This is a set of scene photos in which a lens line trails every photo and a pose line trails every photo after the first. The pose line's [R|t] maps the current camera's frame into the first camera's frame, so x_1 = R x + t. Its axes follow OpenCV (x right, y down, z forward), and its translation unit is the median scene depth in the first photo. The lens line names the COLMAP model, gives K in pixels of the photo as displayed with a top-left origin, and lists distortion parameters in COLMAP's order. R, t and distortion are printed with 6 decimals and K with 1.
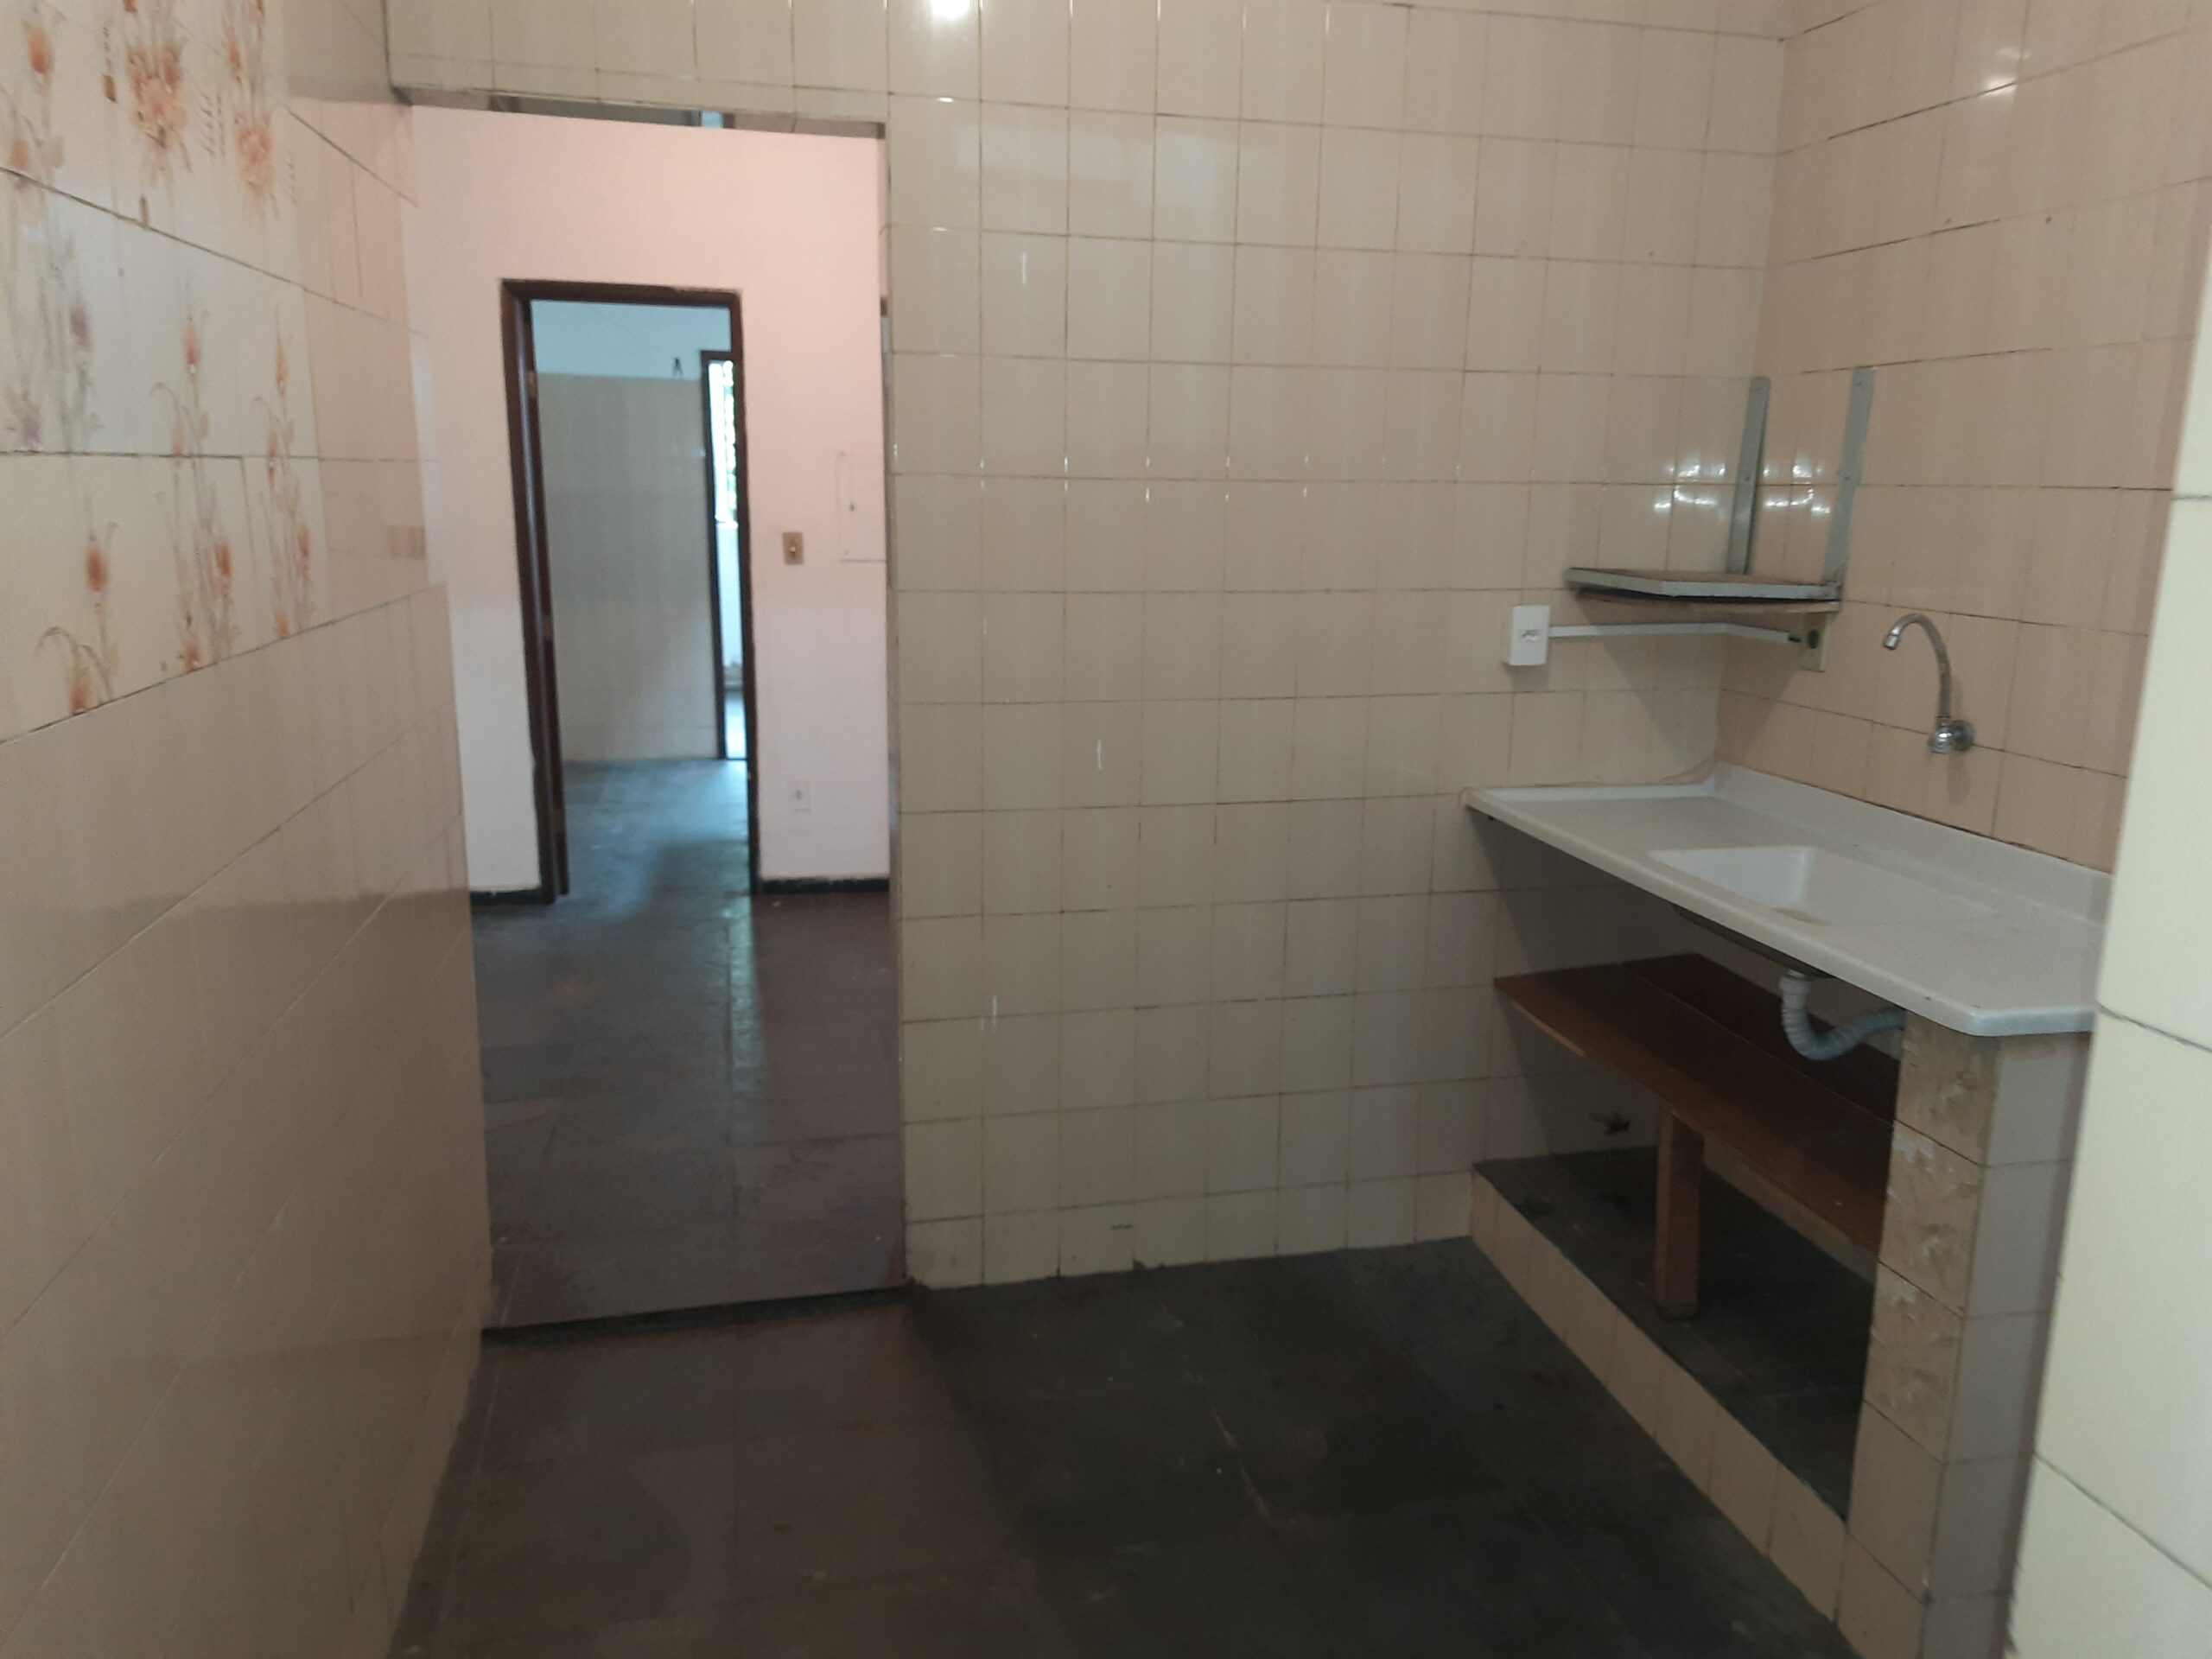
lens RADIAL K [[1578.2, 0, 1155.1], [0, 1578.2, 848.1], [0, 0, 1]] dist [0.010199, -0.007435]
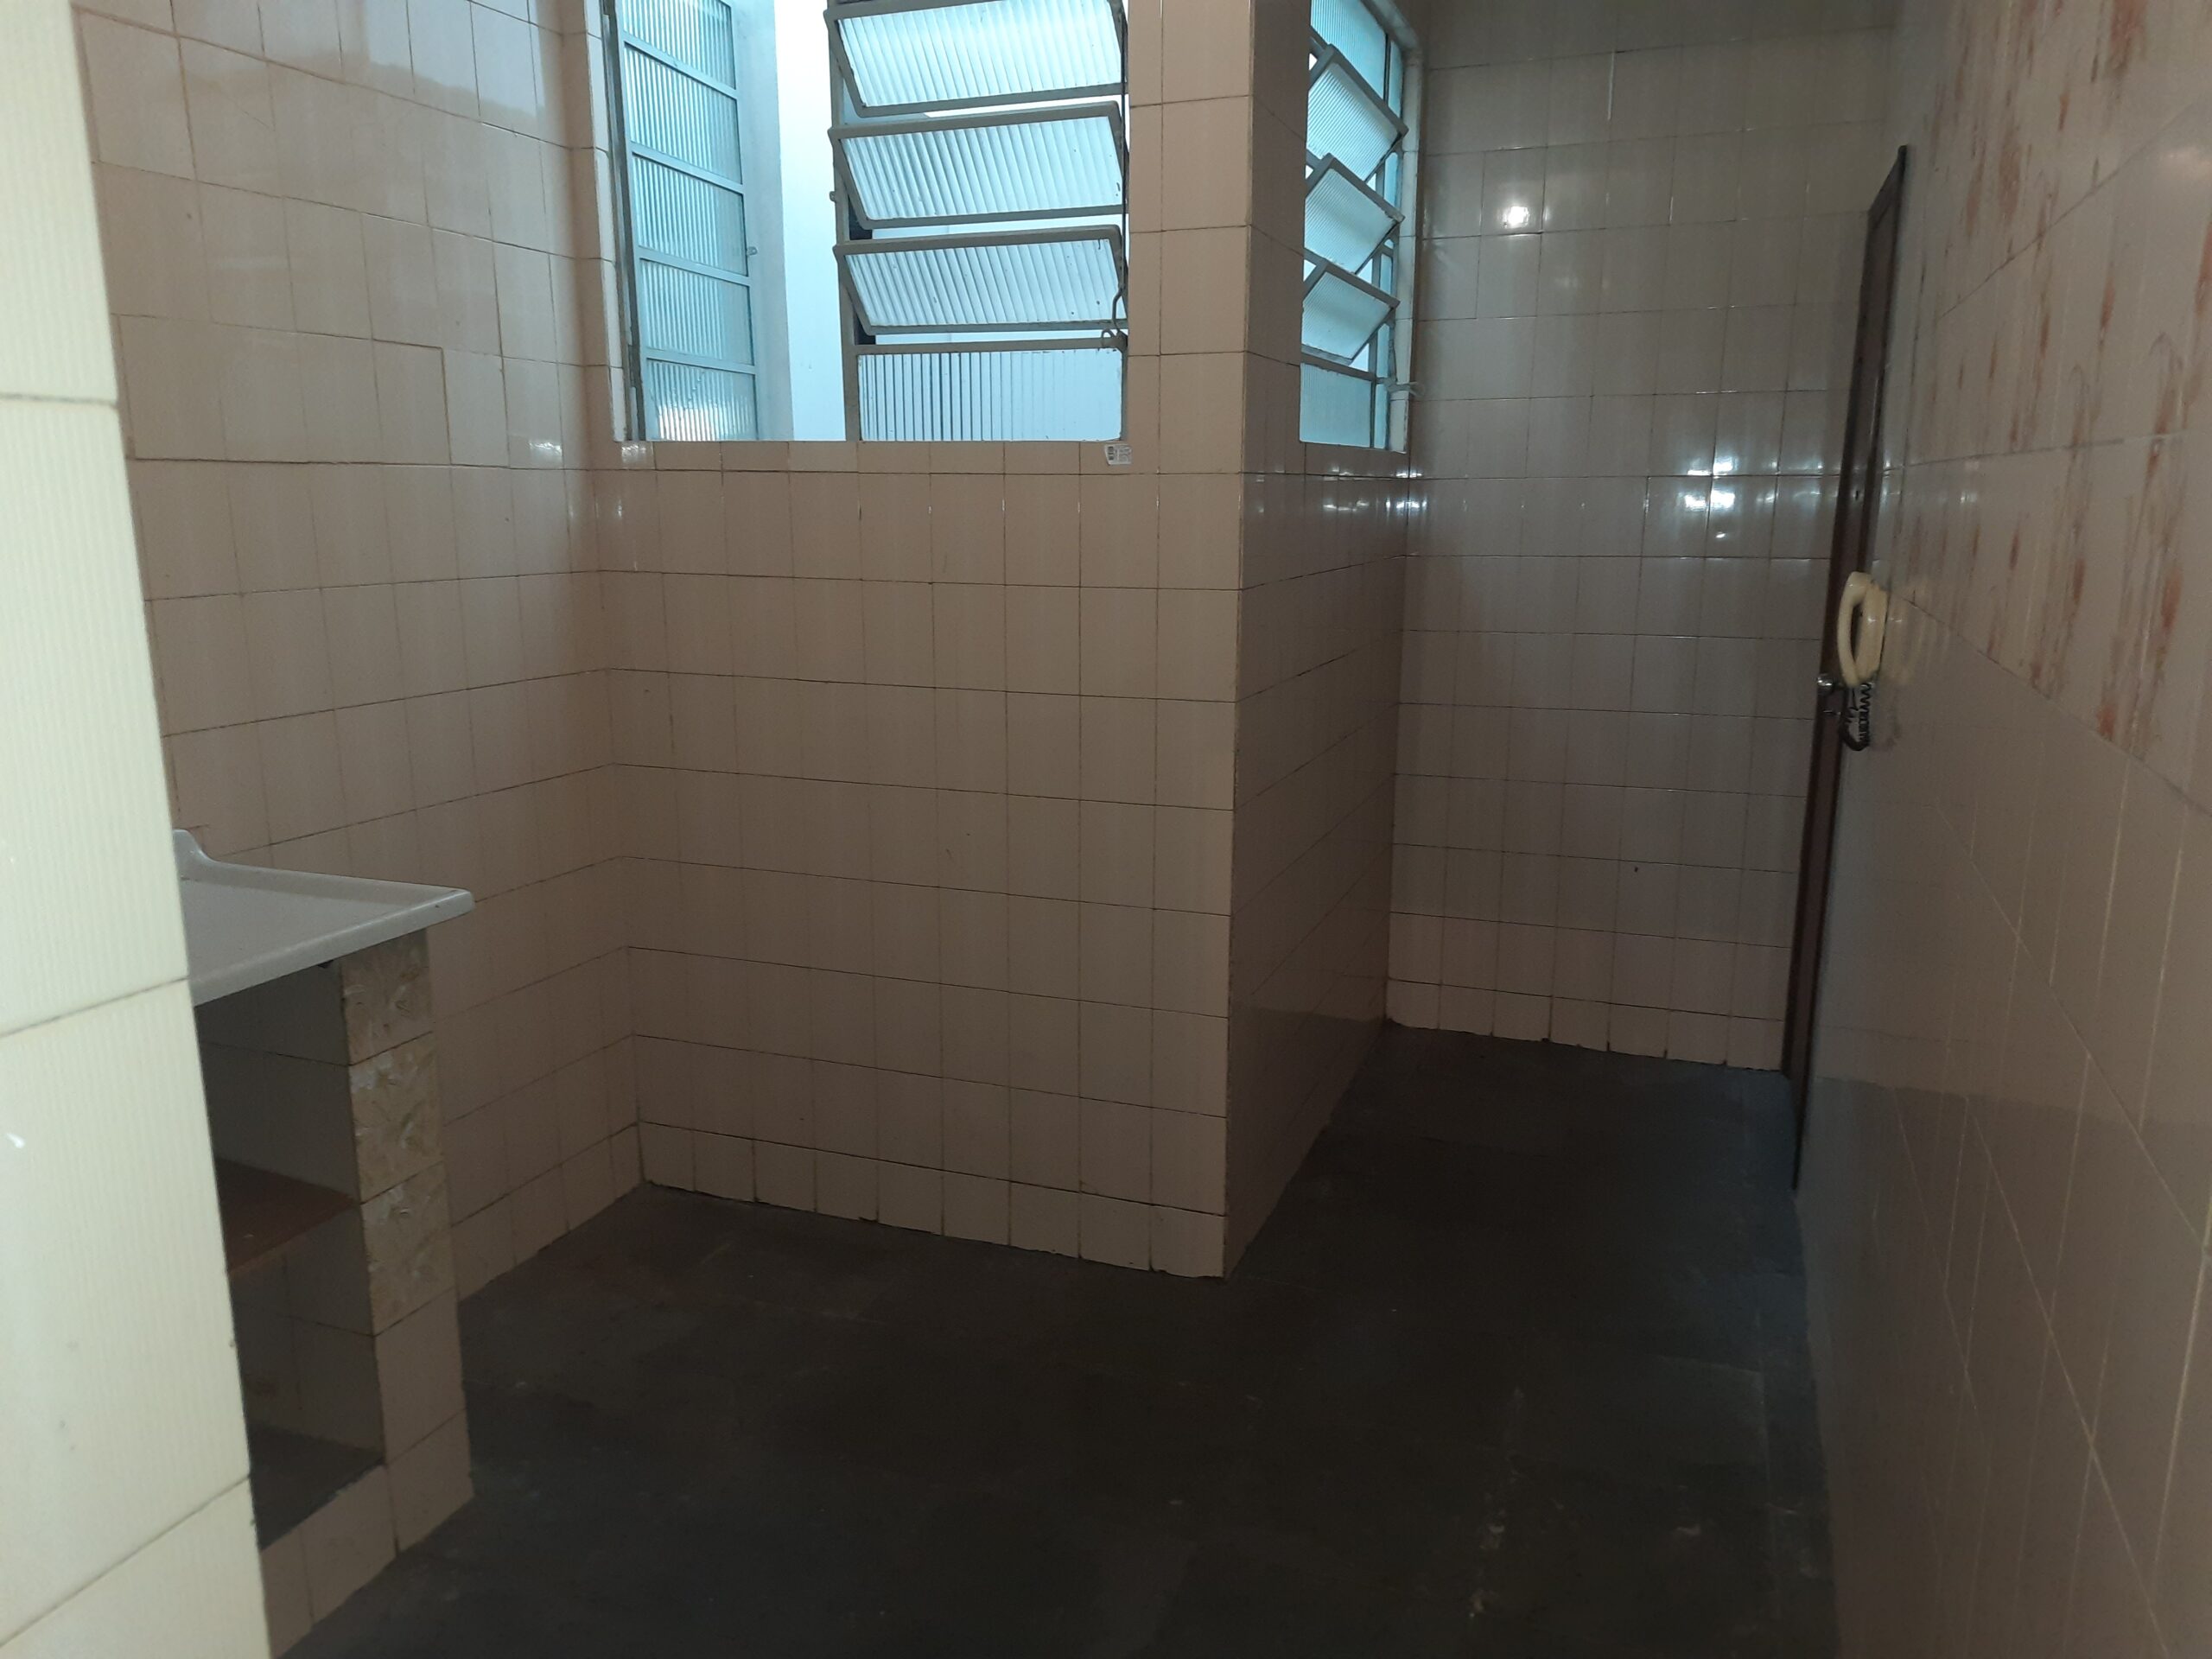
lens RADIAL K [[1578.2, 0, 1095.3], [0, 1578.2, 836.8], [0, 0, 1]] dist [0.010199, -0.007435]
pose [[-0.825909, -0.139879, 0.546176, -0.503482], [0.105653, 0.913175, 0.393635, -0.336809], [-0.553816, 0.382812, -0.739421, 1.491339]]
